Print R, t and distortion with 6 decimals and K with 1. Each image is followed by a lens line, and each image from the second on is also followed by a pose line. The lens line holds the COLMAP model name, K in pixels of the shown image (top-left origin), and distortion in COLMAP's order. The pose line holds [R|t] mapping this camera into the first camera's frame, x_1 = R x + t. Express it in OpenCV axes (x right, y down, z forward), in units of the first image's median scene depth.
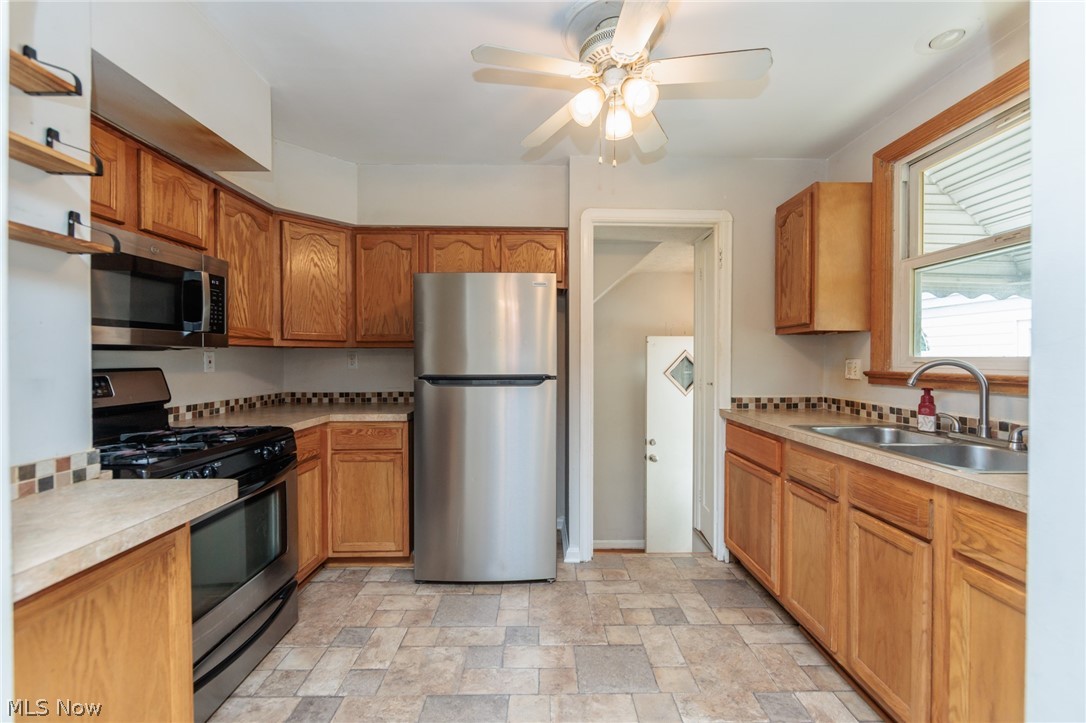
lens RADIAL K [[428.7, 0, 545.0], [0, 428.7, 362.0], [0, 0, 1]] dist [-0.000006, -0.000236]
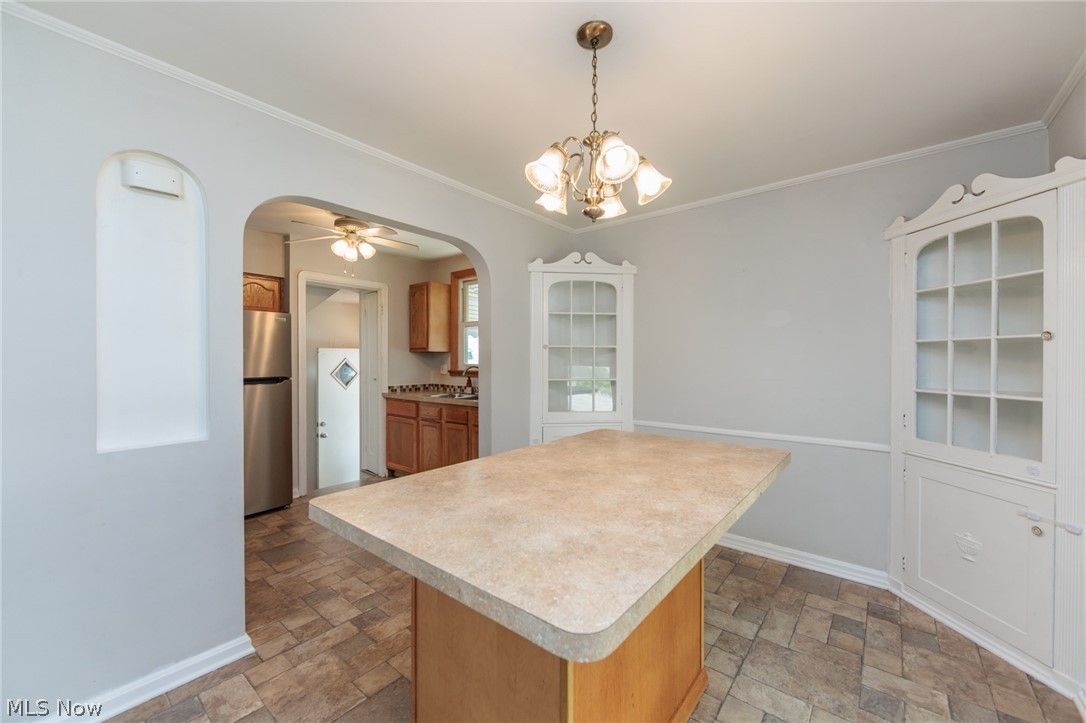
lens RADIAL K [[428.7, 0, 545.0], [0, 428.7, 362.0], [0, 0, 1]] dist [-0.000006, -0.000236]
pose [[0.642613, -0.005838, 0.766169, -0.620761], [0.006784, 0.999975, 0.001929, -0.021778], [-0.766161, 0.003958, 0.642636, -0.793086]]
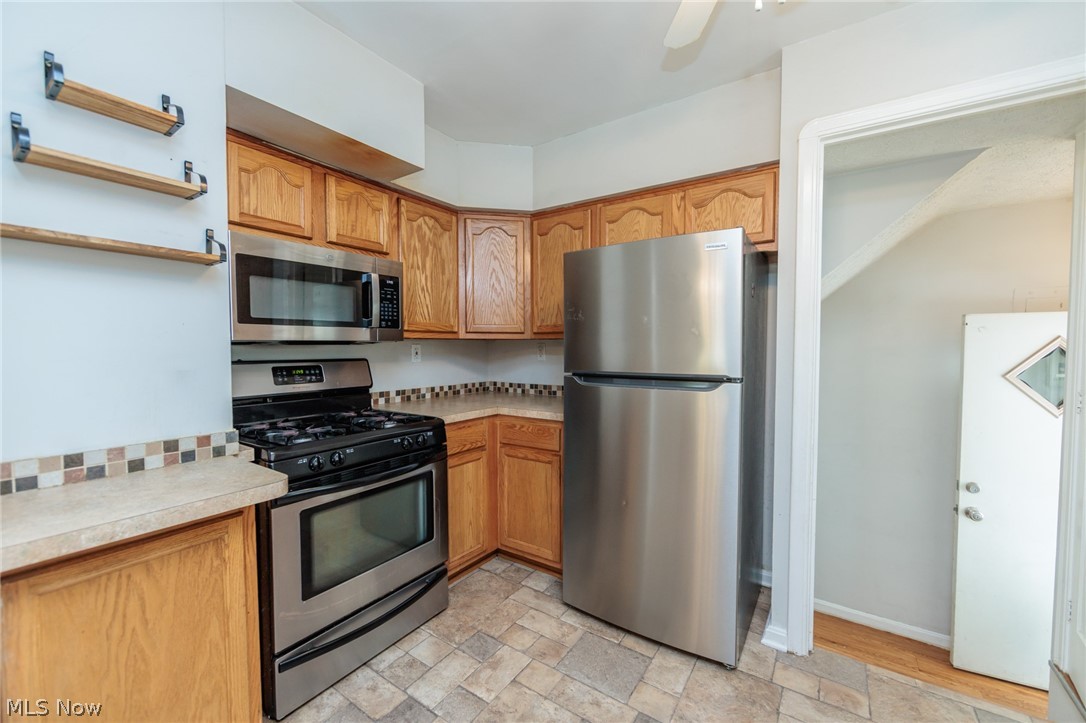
lens RADIAL K [[429.5, 0, 545.9], [0, 429.5, 362.0], [0, 0, 1]] dist [-0.001294, -0.000032]
pose [[0.821719, 0.019581, -0.569557, 0.168903], [-0.004893, 0.999615, 0.027307, -0.010517], [0.569872, -0.019651, 0.821498, 0.269632]]
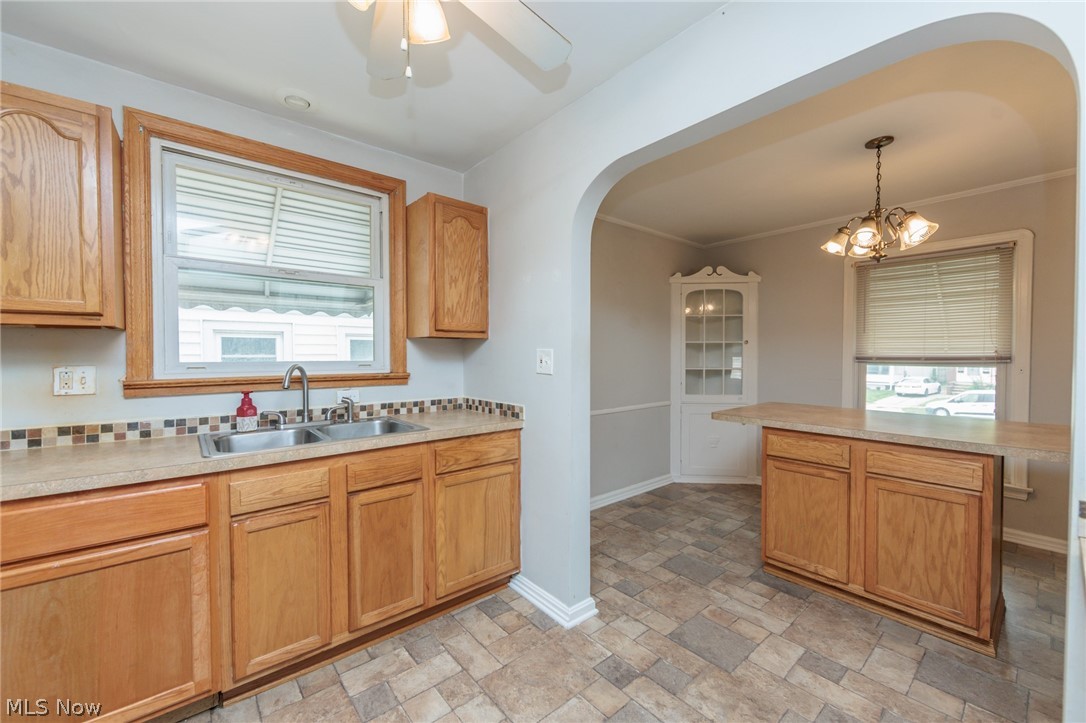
lens RADIAL K [[433.3, 0, 547.7], [0, 433.3, 361.3], [0, 0, 1]] dist [-0.002298, -0.000067]
pose [[-0.642825, -0.017320, 0.765817, -0.345969], [0.004865, 0.999632, 0.026692, -0.032373], [-0.765998, 0.020883, -0.642504, 0.910834]]
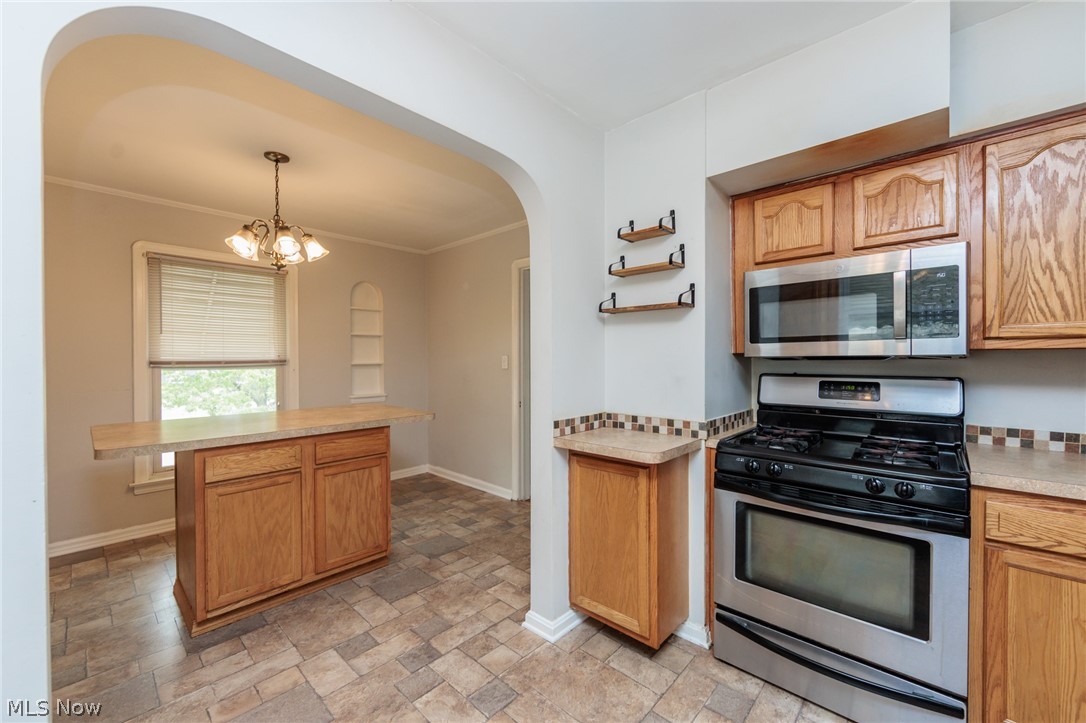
lens RADIAL K [[428.7, 0, 545.0], [0, 428.7, 362.0], [0, 0, 1]] dist [-0.000006, -0.000236]
pose [[-0.686113, 0.007082, -0.727461, 0.294660], [-0.004862, 0.999886, 0.014320, -0.024511], [0.727479, 0.013362, -0.686000, 0.870595]]
